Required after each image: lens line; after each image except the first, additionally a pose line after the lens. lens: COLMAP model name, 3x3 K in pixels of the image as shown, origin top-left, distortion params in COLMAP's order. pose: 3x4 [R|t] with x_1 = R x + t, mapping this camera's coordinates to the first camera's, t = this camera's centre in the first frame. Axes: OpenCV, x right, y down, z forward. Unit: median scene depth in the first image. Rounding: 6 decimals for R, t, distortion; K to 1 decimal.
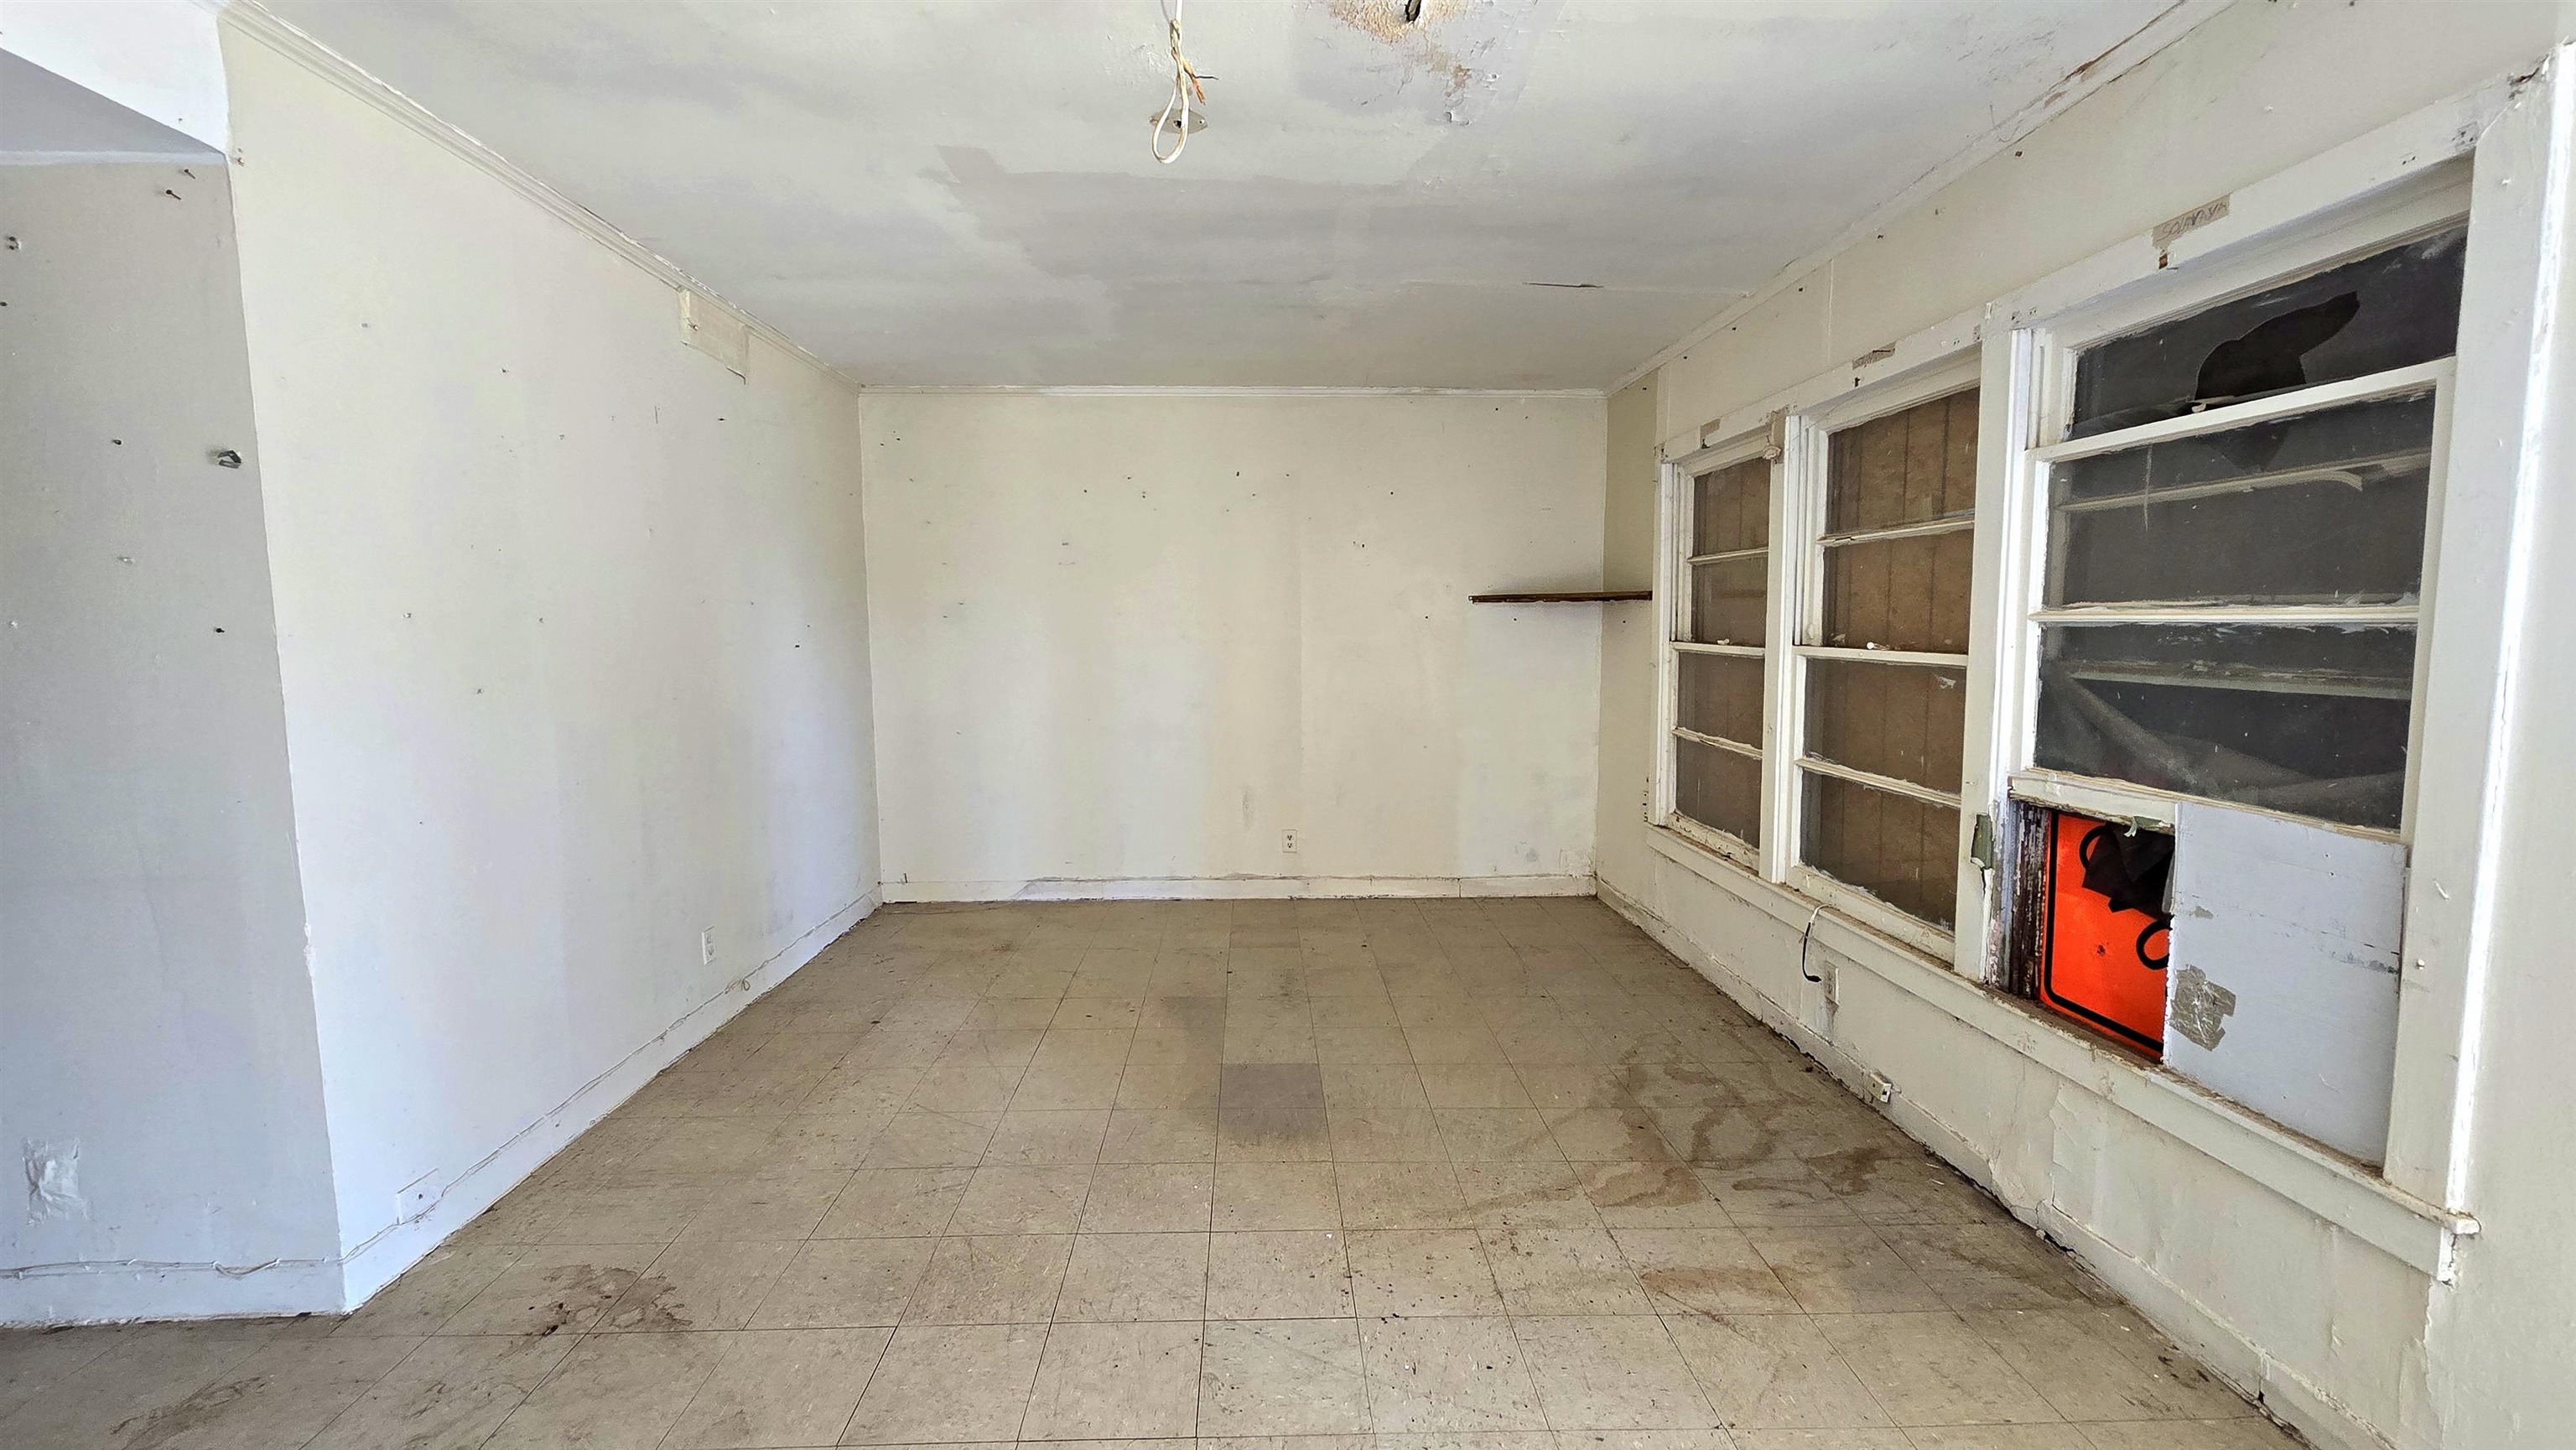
lens RADIAL K [[1057.3, 0, 1276.1], [0, 1057.3, 719.2], [0, 0, 1]] dist [-0.000101, -0.000721]
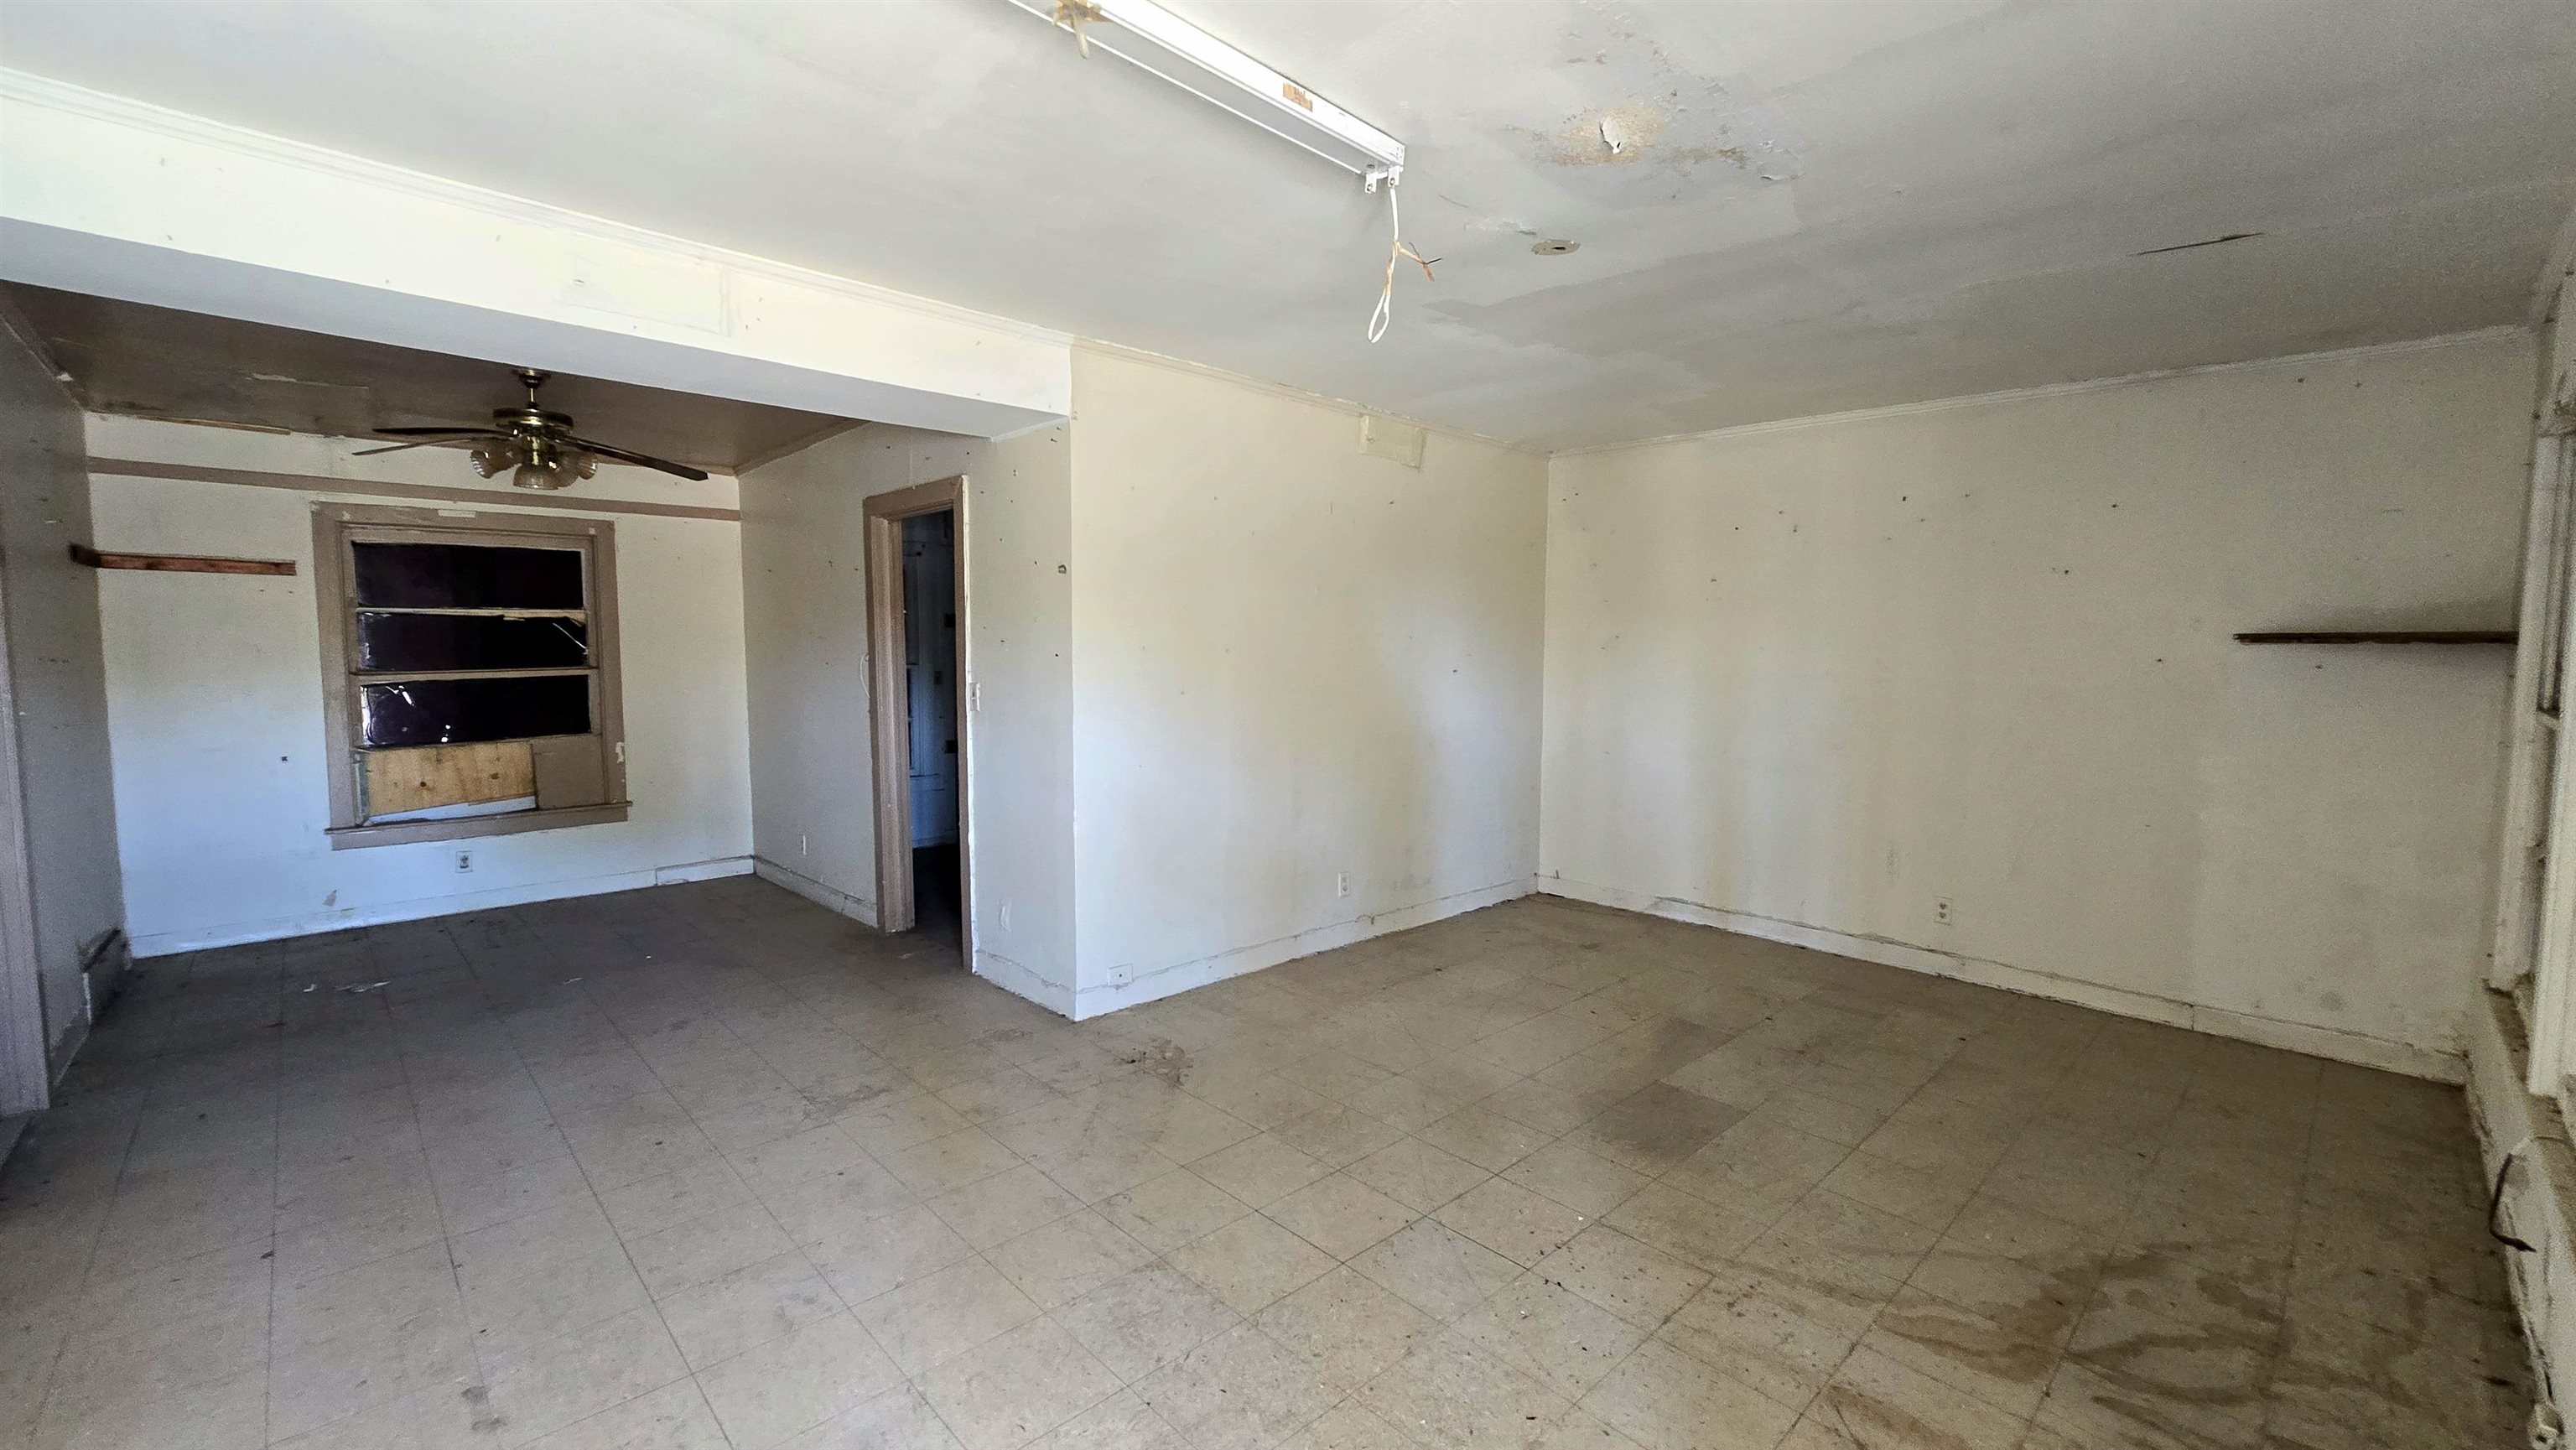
lens RADIAL K [[1057.3, 0, 1276.1], [0, 1057.3, 719.2], [0, 0, 1]] dist [-0.000101, -0.000721]
pose [[0.663912, 0.069204, -0.744602, 0.491017], [-0.082610, 0.996402, 0.018949, -0.023682], [0.743234, 0.048931, 0.667240, -0.006254]]
